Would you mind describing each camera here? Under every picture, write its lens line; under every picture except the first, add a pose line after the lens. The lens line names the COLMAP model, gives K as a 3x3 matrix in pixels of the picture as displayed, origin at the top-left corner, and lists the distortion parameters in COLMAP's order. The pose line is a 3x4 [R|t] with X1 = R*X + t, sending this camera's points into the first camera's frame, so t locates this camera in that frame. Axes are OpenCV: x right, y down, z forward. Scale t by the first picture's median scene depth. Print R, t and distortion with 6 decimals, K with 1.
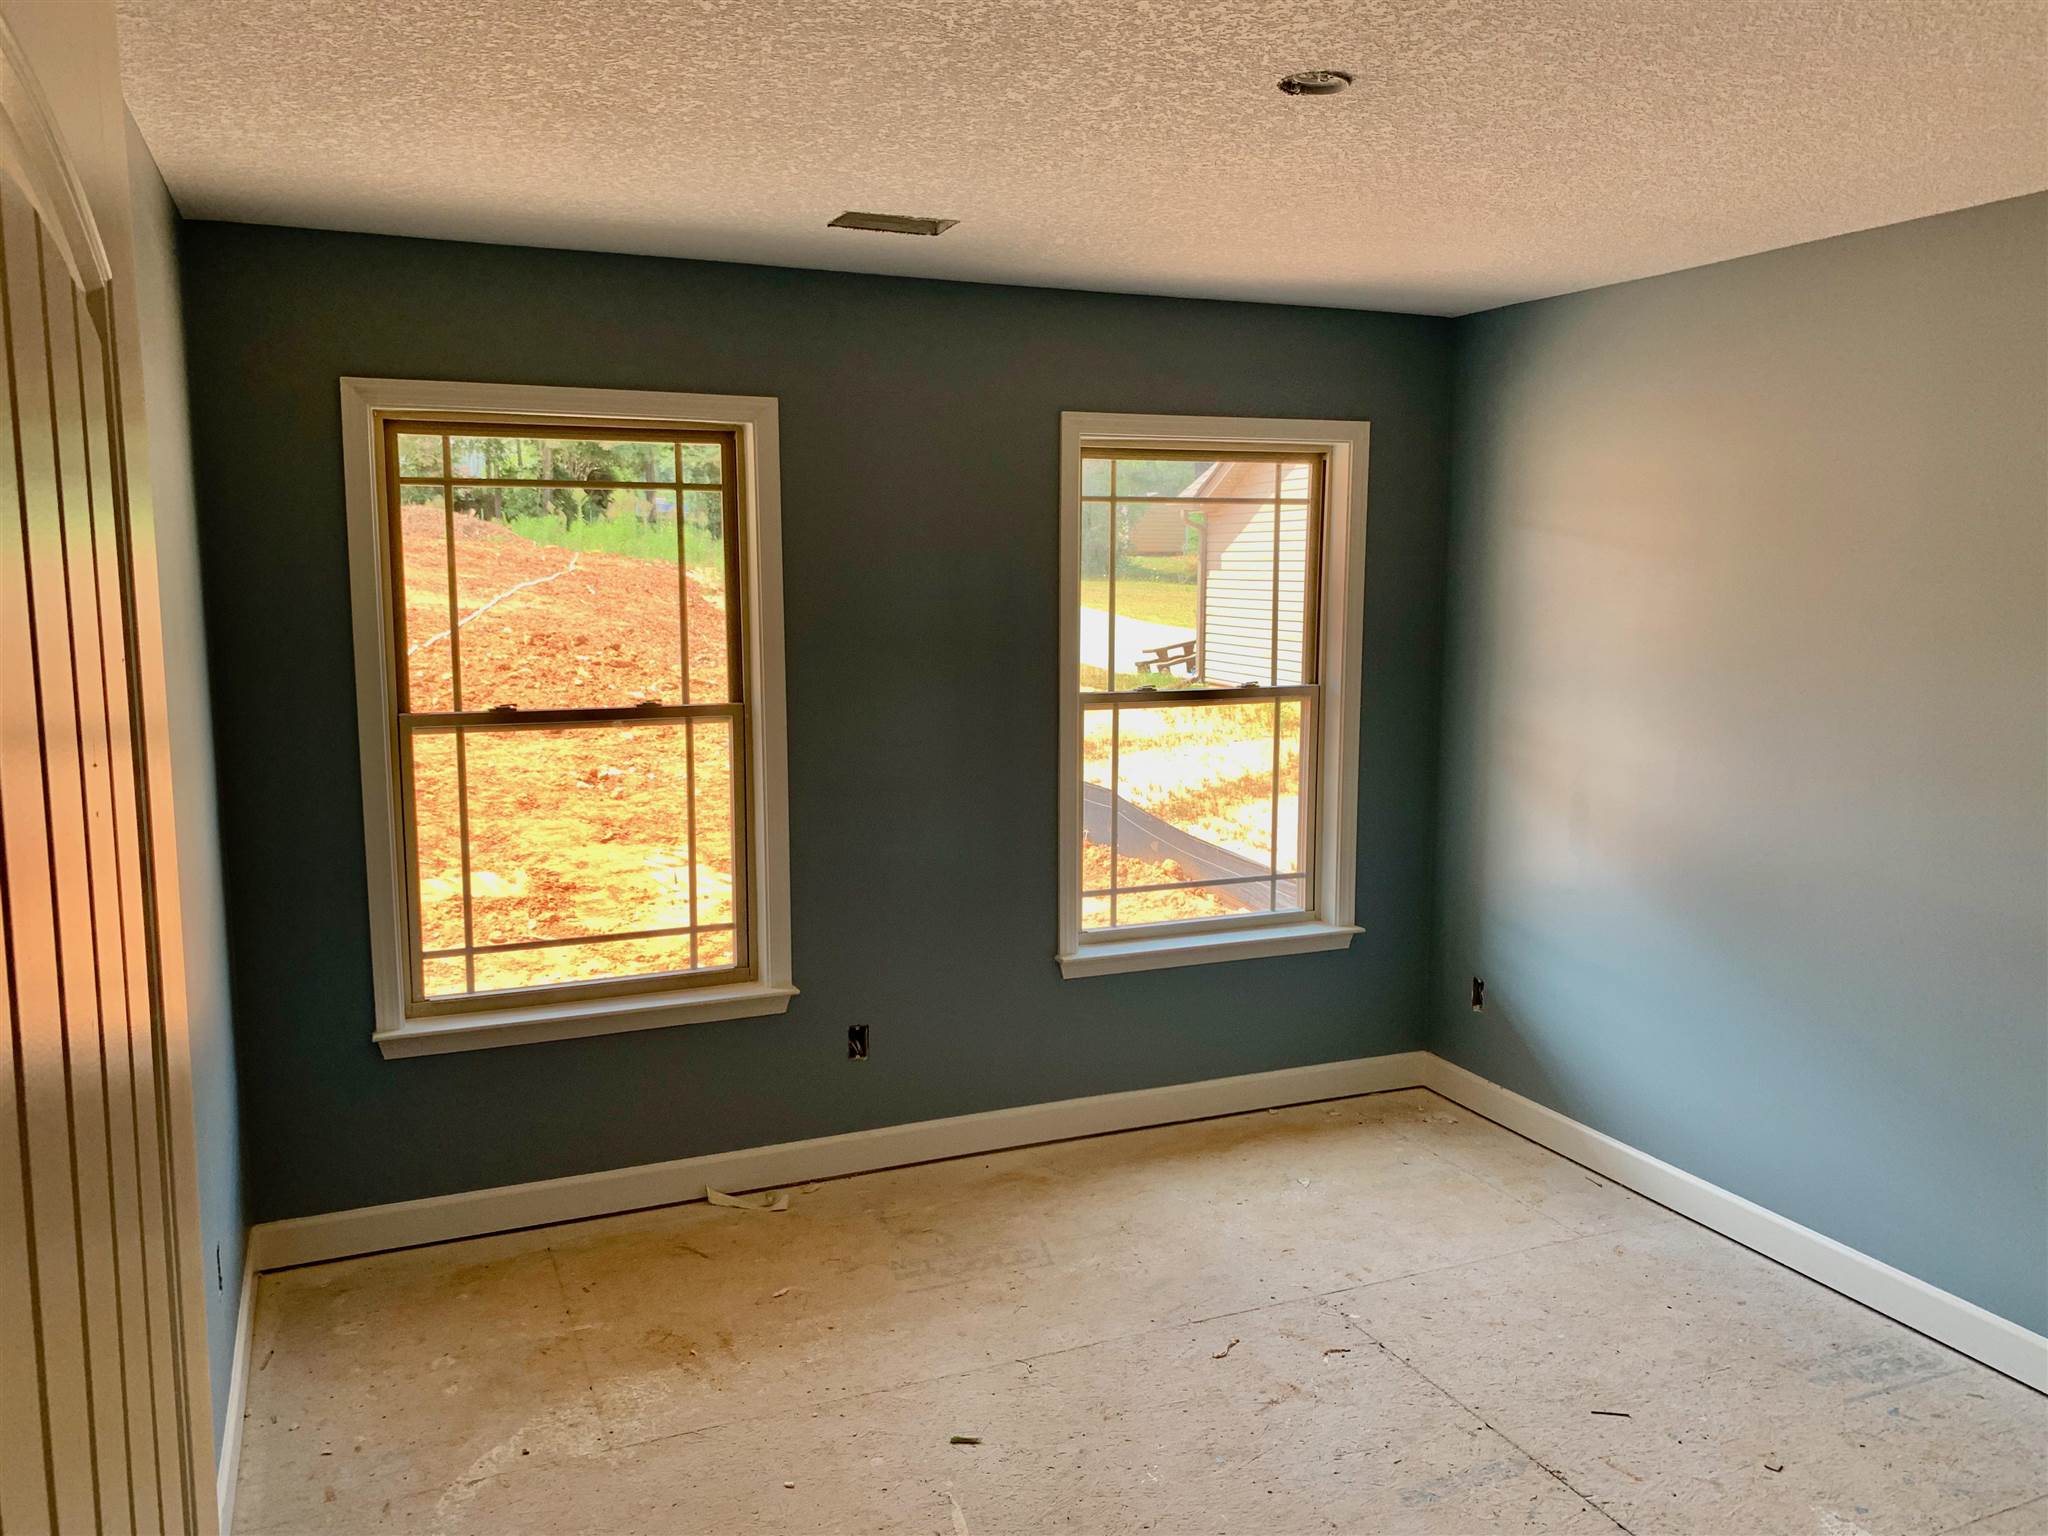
lens RADIAL K [[1571.3, 0, 1024.0], [0, 1571.3, 768.0], [0, 0, 1]] dist [0.071348, 0.000251]
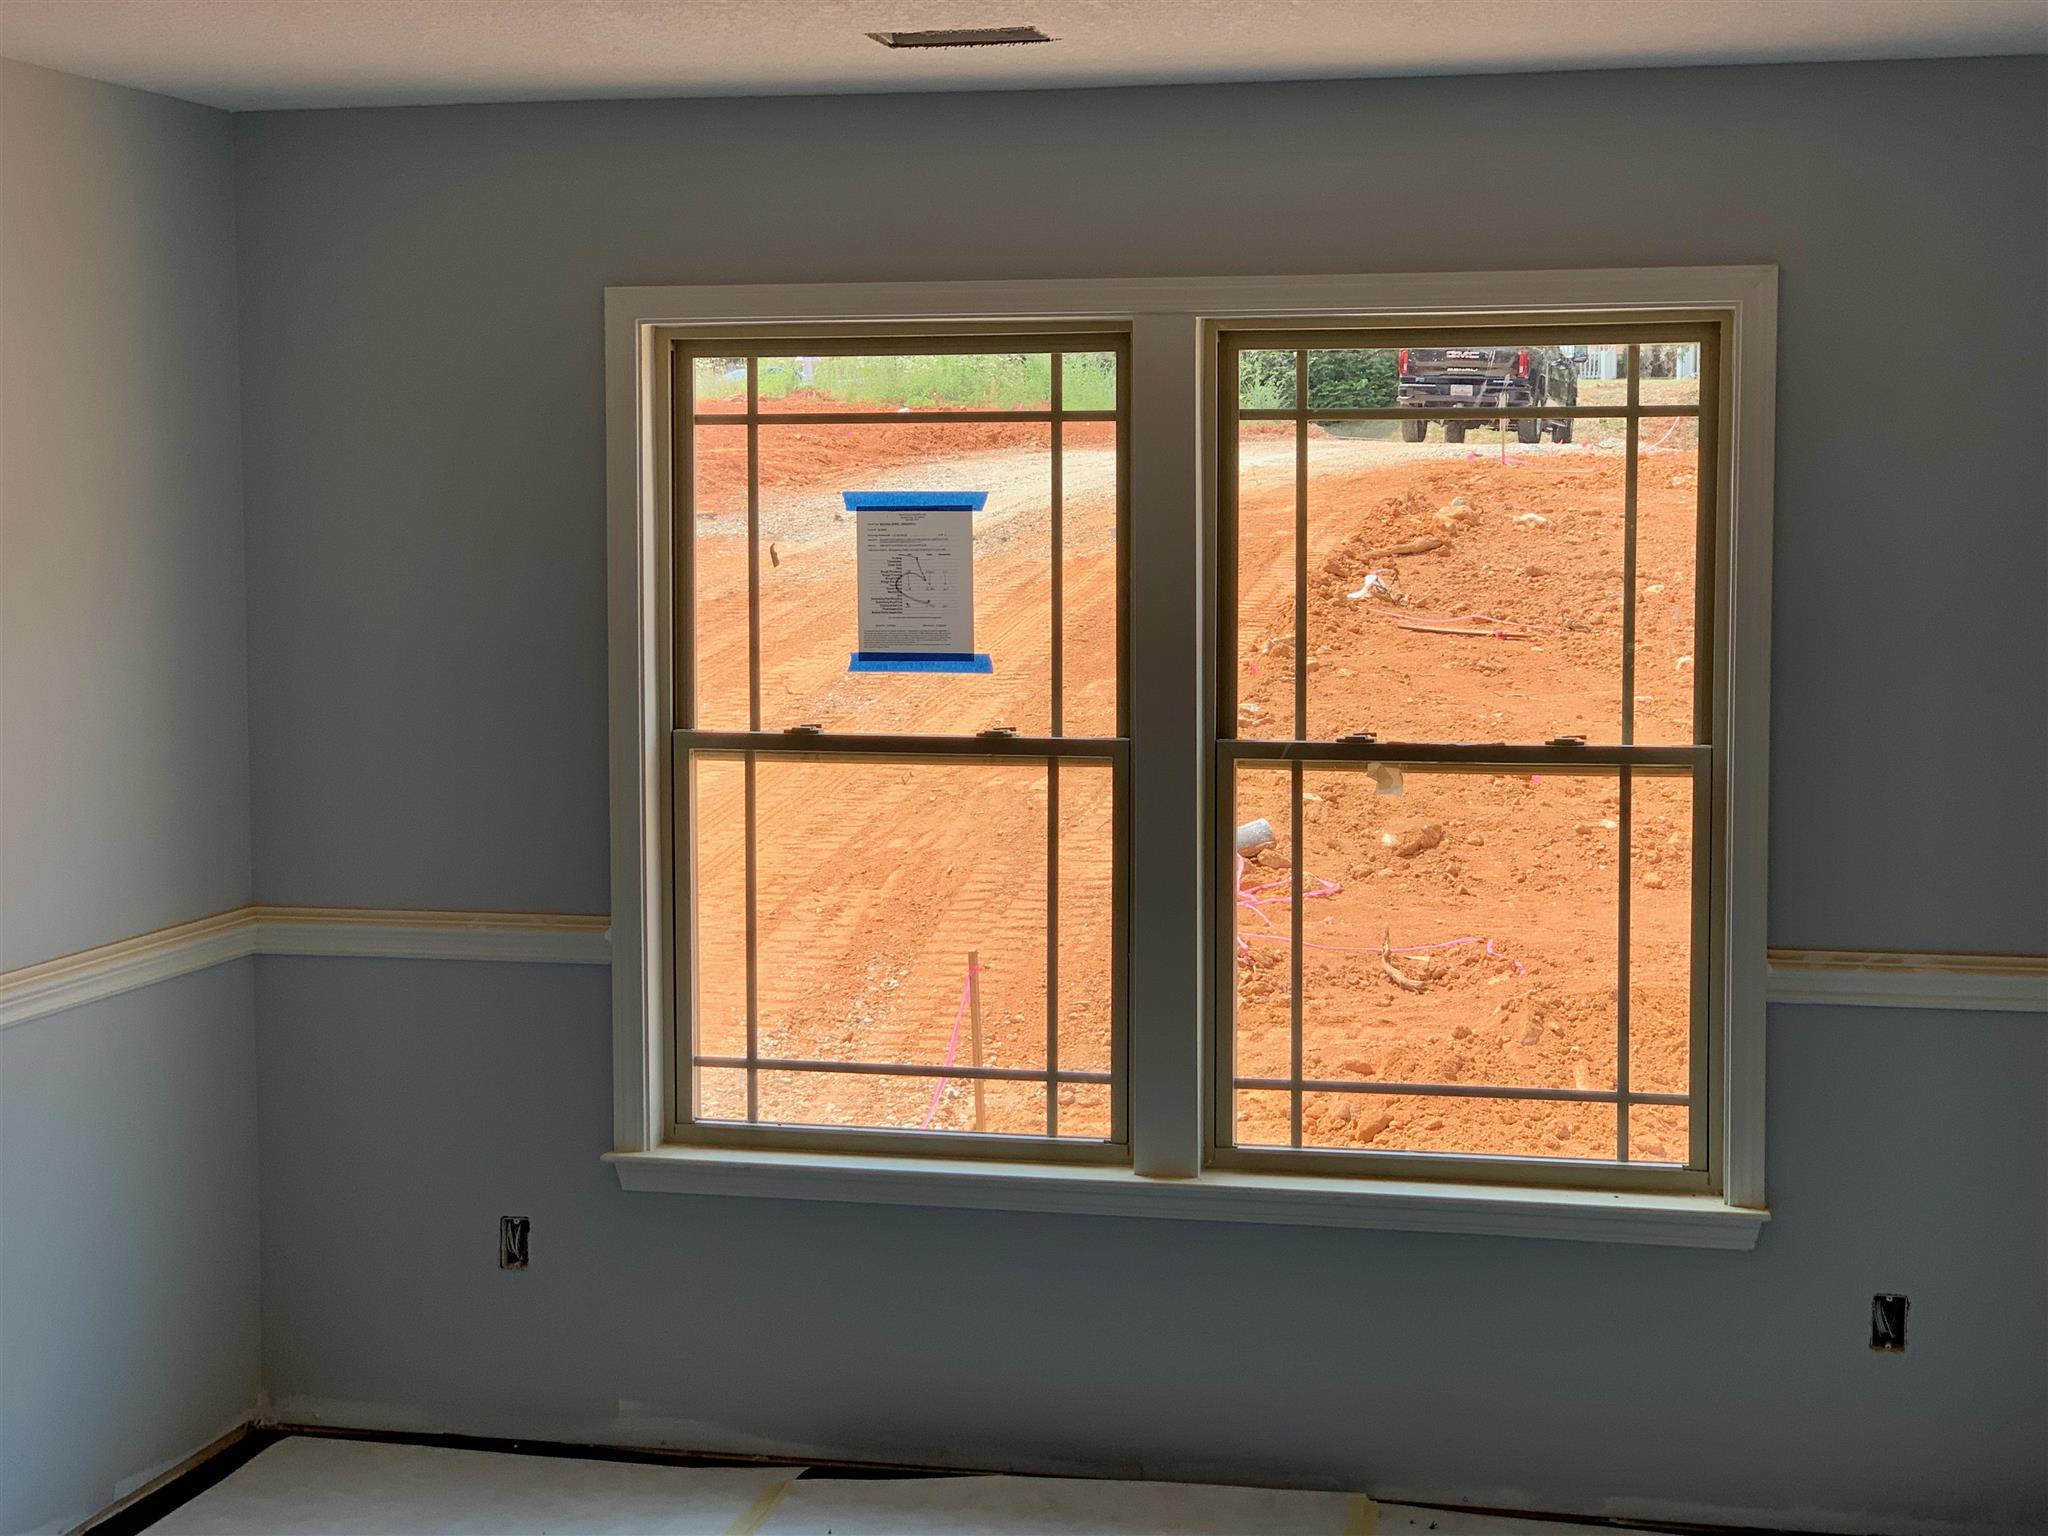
lens RADIAL K [[2418.4, 0, 1024.0], [0, 2418.4, 768.0], [0, 0, 1]] dist [-0.311309, 1.472881]
pose [[0.827940, 0.054238, -0.558187, 0.357375], [-0.070326, 0.997497, -0.007387, -0.019613], [0.556389, 0.045371, 0.829682, 0.157162]]
